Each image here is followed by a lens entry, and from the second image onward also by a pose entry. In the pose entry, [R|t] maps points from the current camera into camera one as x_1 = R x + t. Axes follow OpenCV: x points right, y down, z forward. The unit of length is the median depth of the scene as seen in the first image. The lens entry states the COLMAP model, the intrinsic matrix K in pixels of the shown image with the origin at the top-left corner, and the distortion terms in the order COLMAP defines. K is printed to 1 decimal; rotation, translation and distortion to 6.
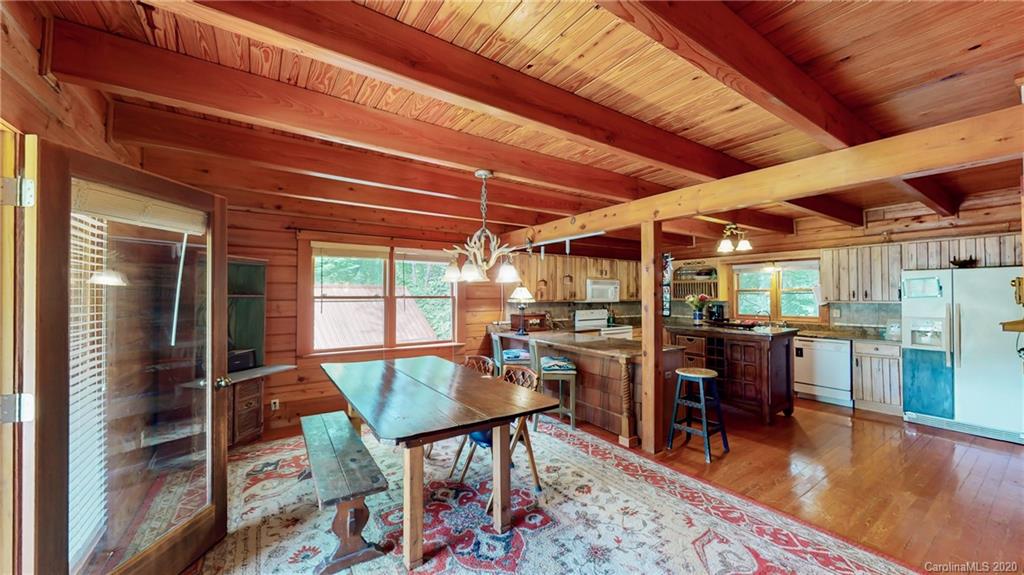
lens RADIAL K [[374.9, 0, 513.1], [0, 374.9, 289.1], [0, 0, 1]] dist [-0.000768, 0.000004]
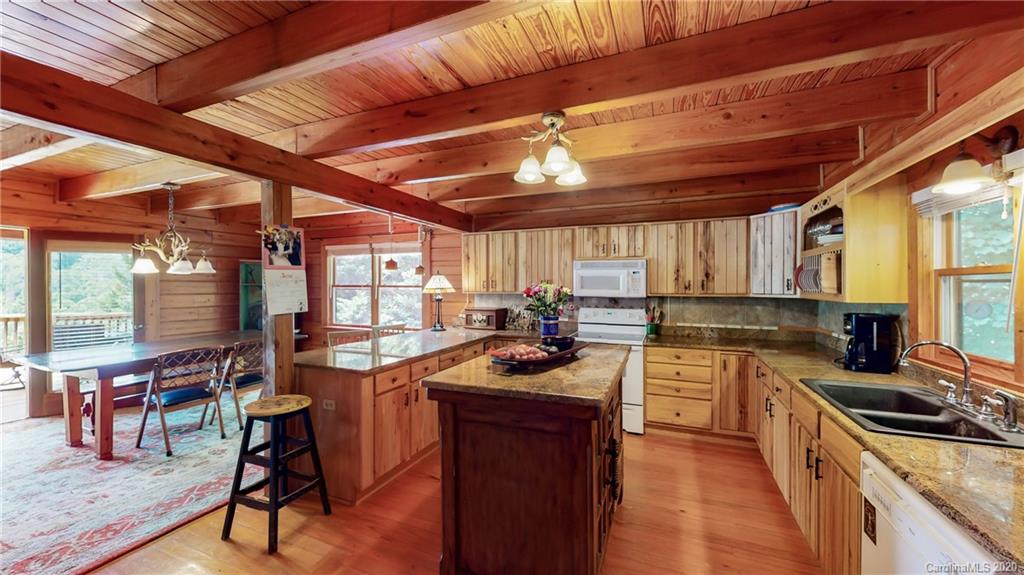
lens RADIAL K [[374.9, 0, 513.1], [0, 374.9, 289.1], [0, 0, 1]] dist [-0.000768, 0.000004]
pose [[0.542647, 0.011372, -0.839884, 1.451638], [0.010253, 0.999744, 0.020161, 0.018846], [0.839898, -0.019552, 0.542392, 1.164182]]
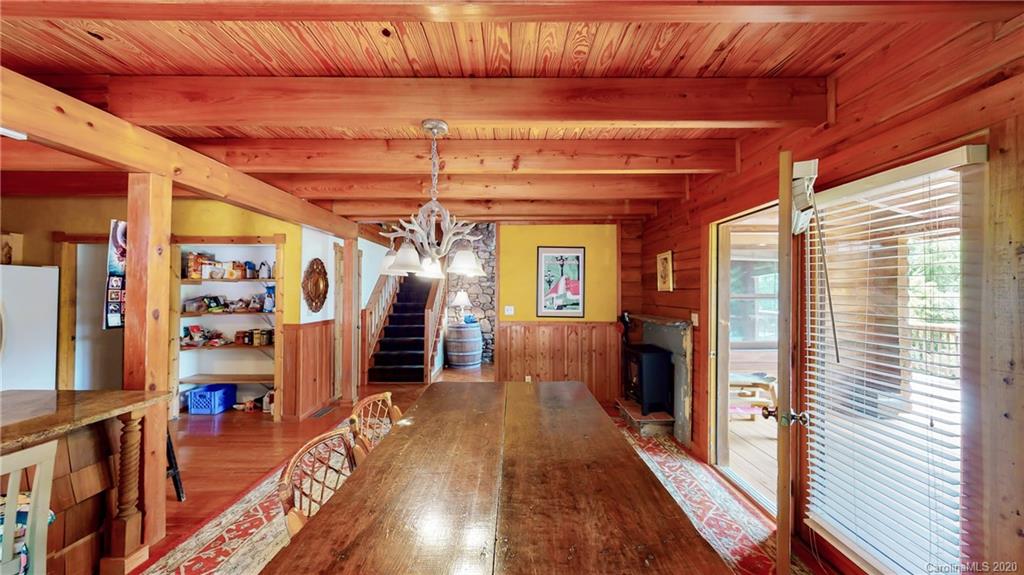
lens RADIAL K [[374.9, 0, 513.1], [0, 374.9, 289.1], [0, 0, 1]] dist [-0.000768, 0.000004]
pose [[-0.825413, 0.006778, 0.564488, -0.560771], [-0.008599, 0.999661, -0.024578, 0.024289], [-0.564464, -0.025141, -0.825075, 1.376272]]
